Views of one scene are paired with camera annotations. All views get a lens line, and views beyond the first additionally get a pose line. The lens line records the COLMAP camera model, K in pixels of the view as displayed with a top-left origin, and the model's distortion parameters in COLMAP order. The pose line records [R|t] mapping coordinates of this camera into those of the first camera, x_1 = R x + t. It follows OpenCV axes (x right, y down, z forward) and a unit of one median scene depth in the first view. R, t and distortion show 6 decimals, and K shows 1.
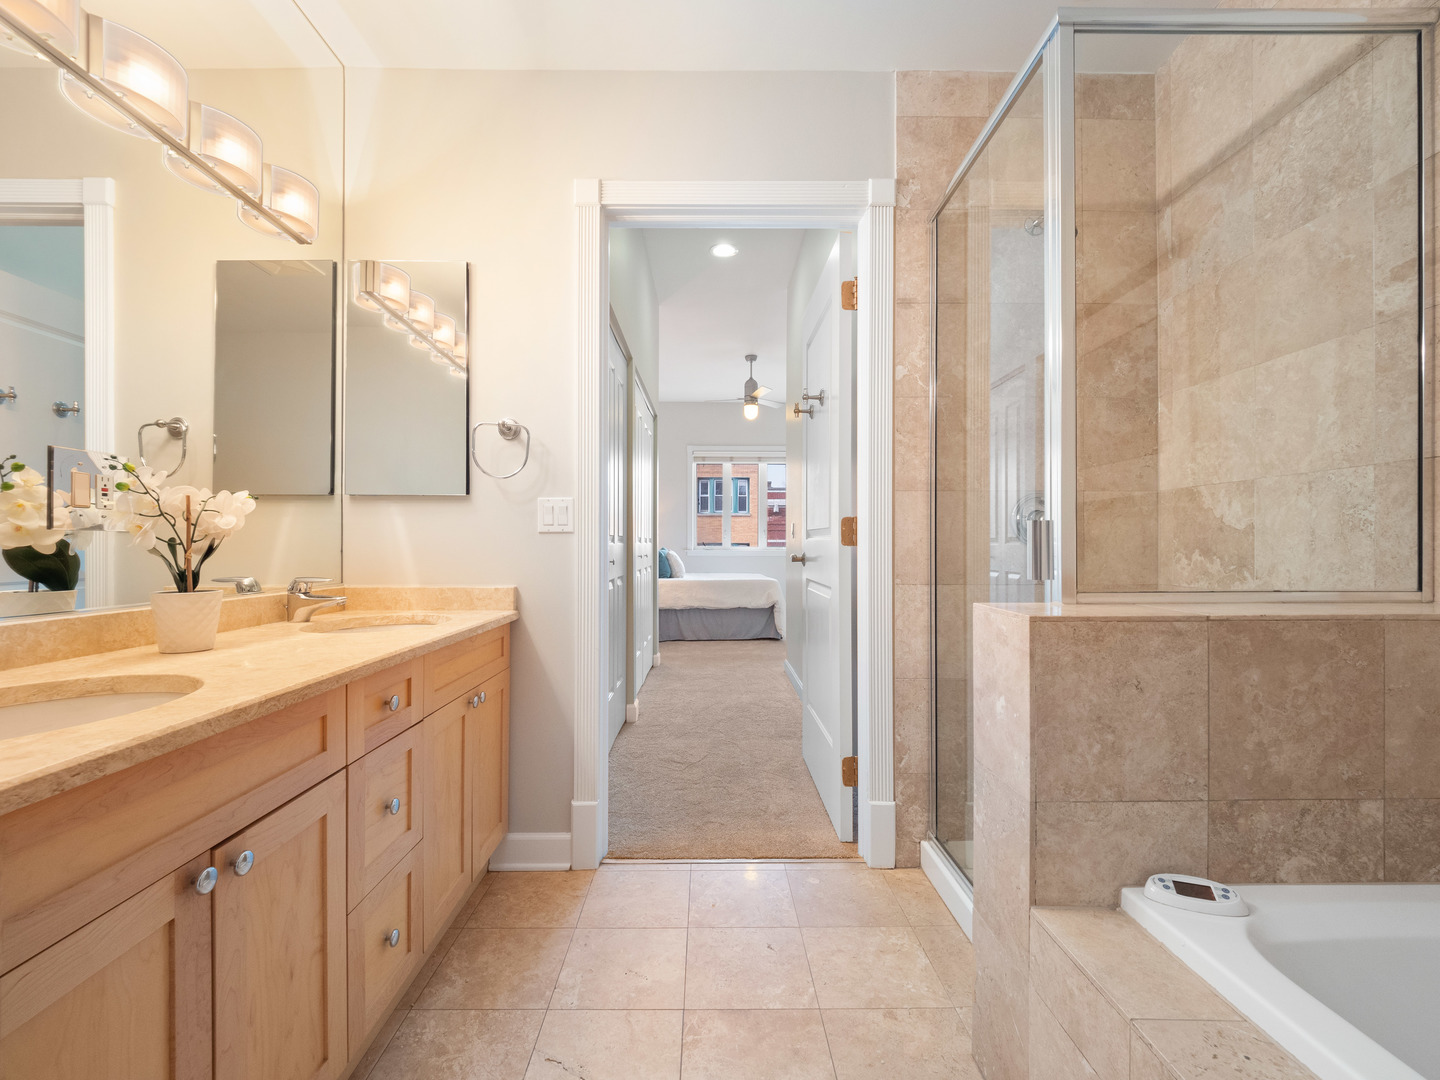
lens RADIAL K [[618.0, 0, 720.9], [0, 618.0, 540.4], [0, 0, 1]] dist [-0.003308, -0.002643]
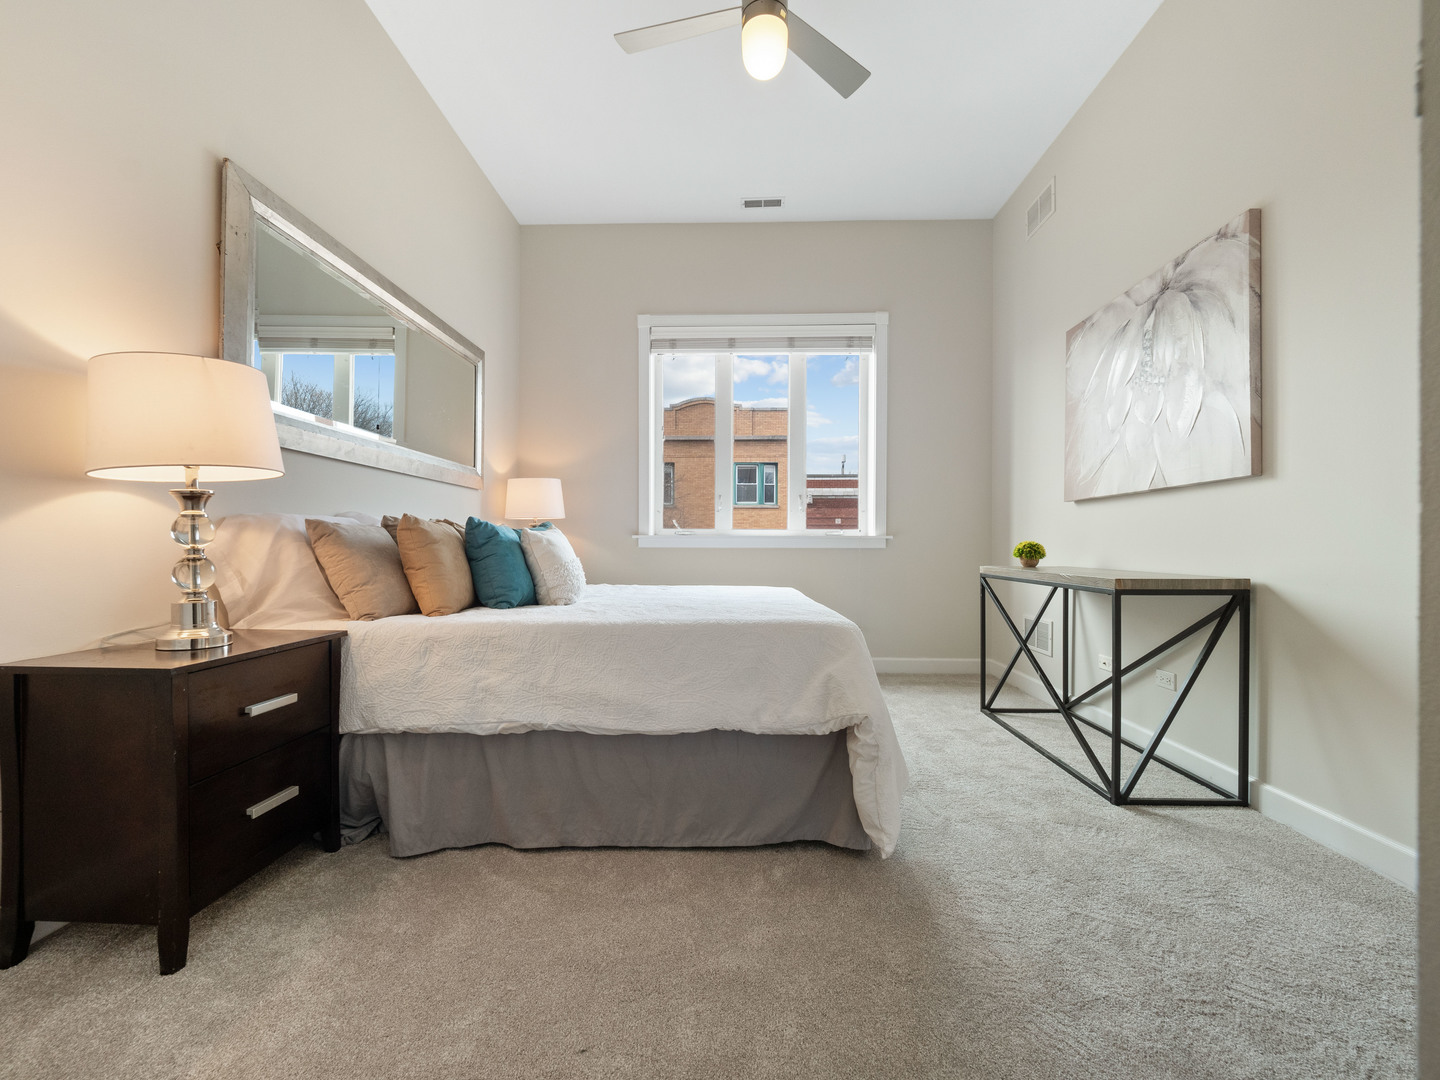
lens RADIAL K [[618.0, 0, 720.9], [0, 618.0, 543.3], [0, 0, 1]] dist [-0.003308, -0.002643]
pose [[0.998930, 0.004082, -0.046074, 0.044730], [-0.003831, 0.999977, 0.005518, 0.027181], [0.046096, -0.005336, 0.998923, 0.736748]]
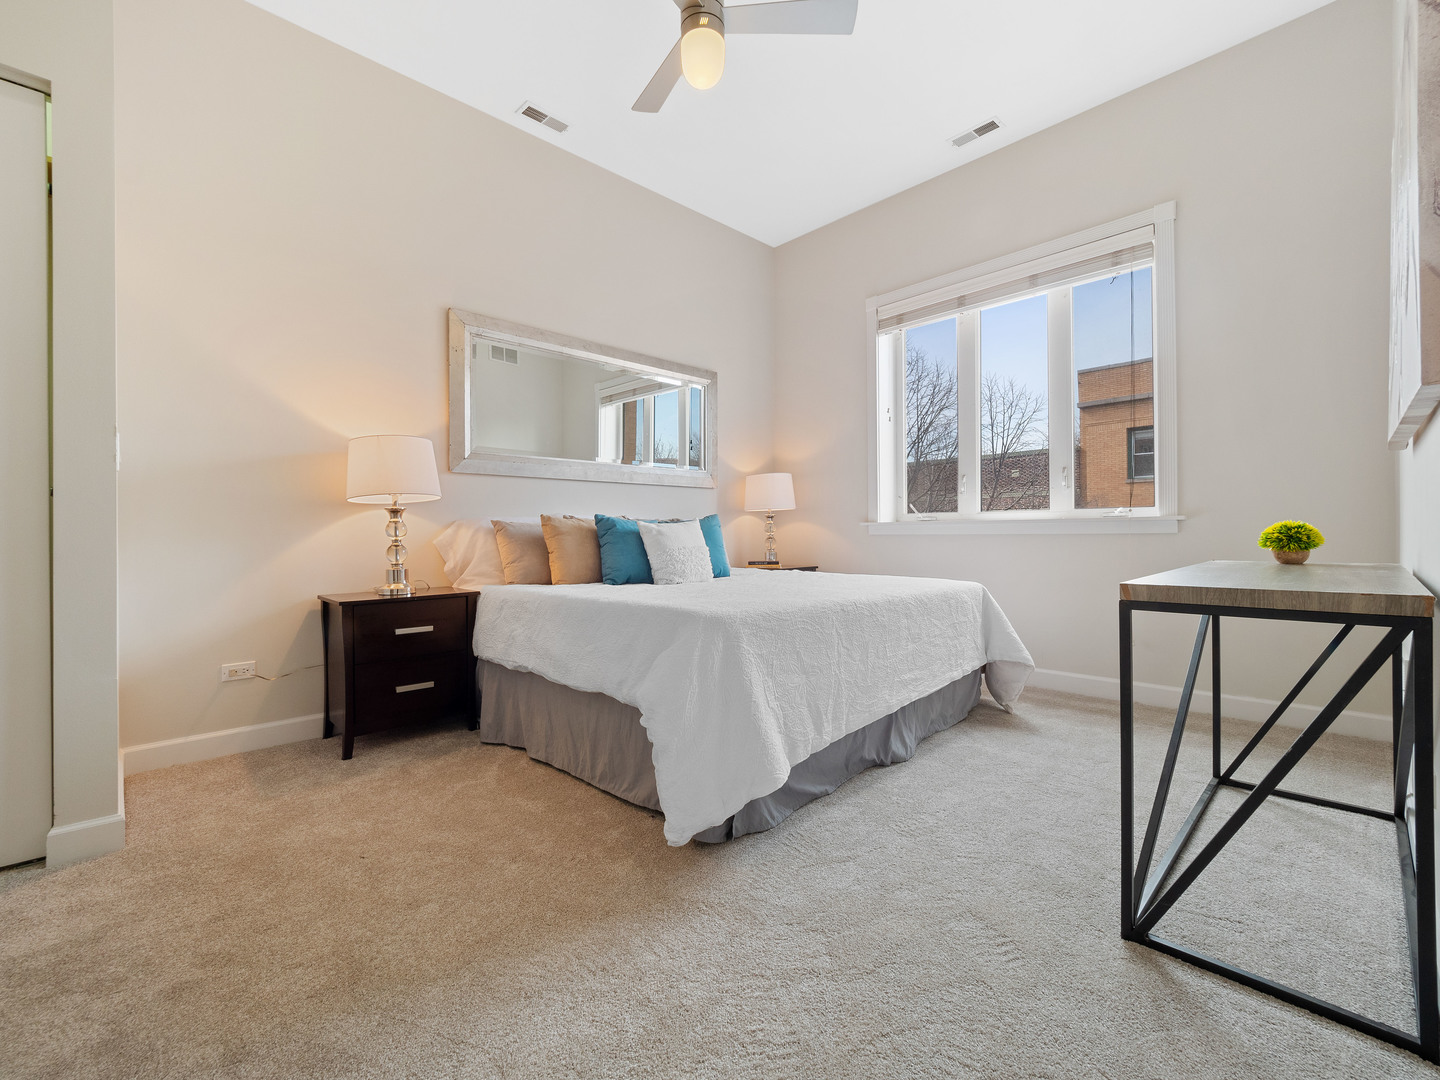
lens RADIAL K [[618.0, 0, 716.2], [0, 618.0, 530.3], [0, 0, 1]] dist [-0.003308, -0.002643]
pose [[0.686535, -0.007426, -0.727059, 0.293273], [0.015166, 0.999877, 0.004109, 0.026381], [0.726938, -0.013847, 0.686563, 0.829553]]
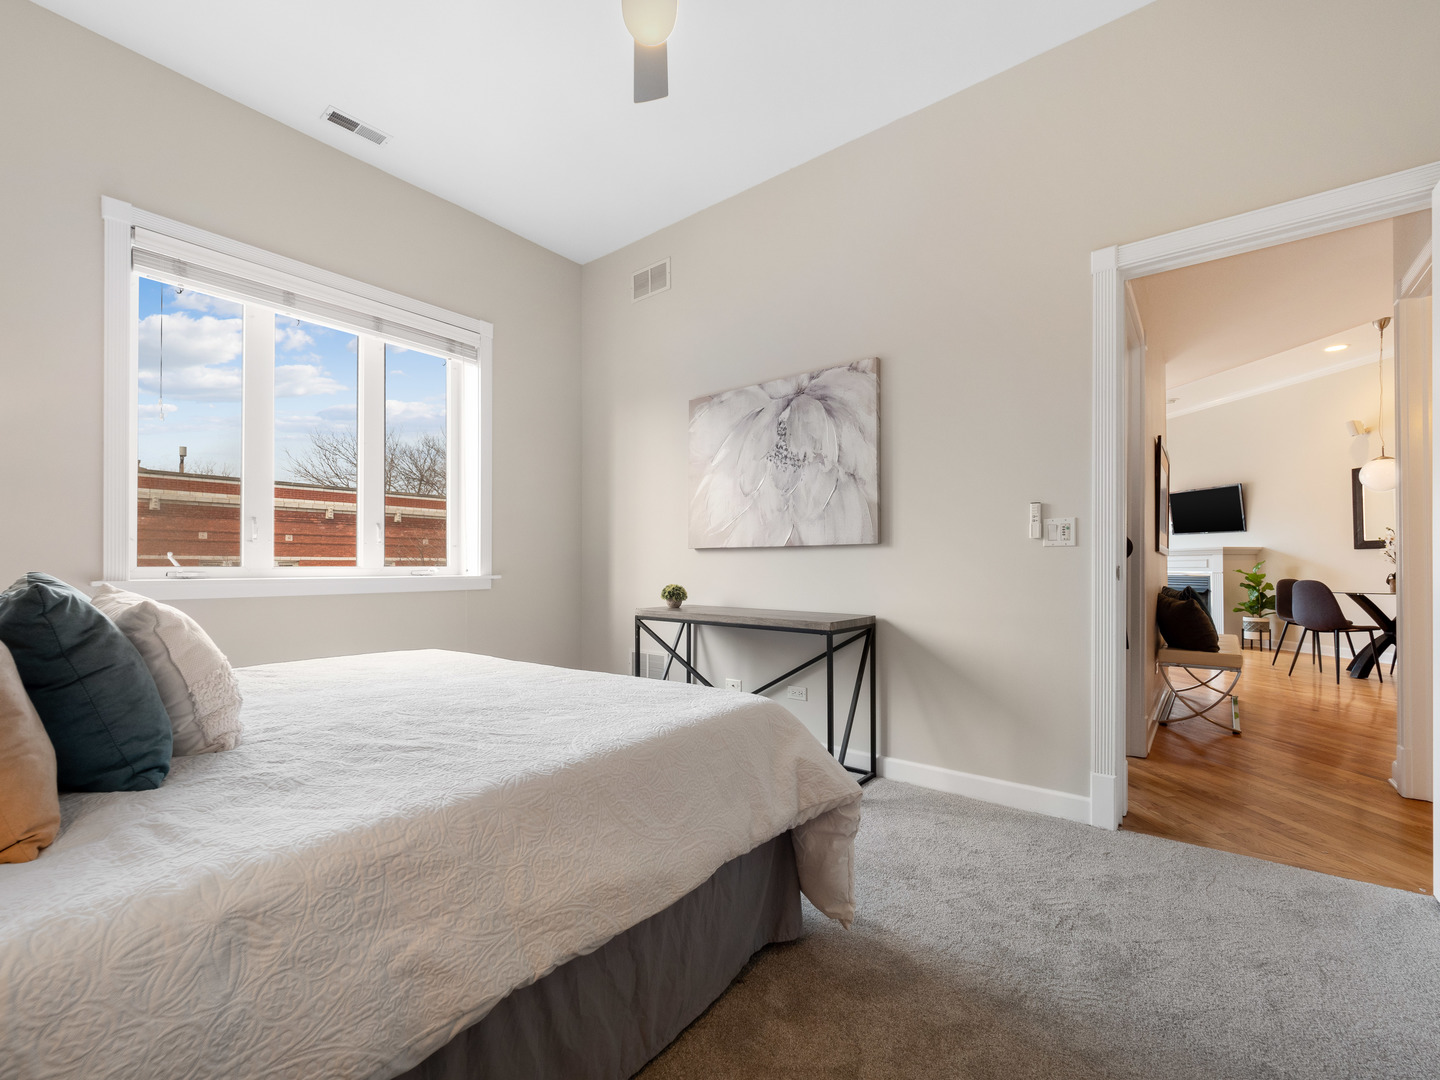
lens RADIAL K [[618.0, 0, 717.5], [0, 618.0, 557.1], [0, 0, 1]] dist [-0.003308, -0.002643]
pose [[0.639040, 0.012817, 0.769067, -0.123737], [-0.009610, 0.999916, -0.008680, 0.007850], [-0.769113, -0.001844, 0.639110, 0.865796]]
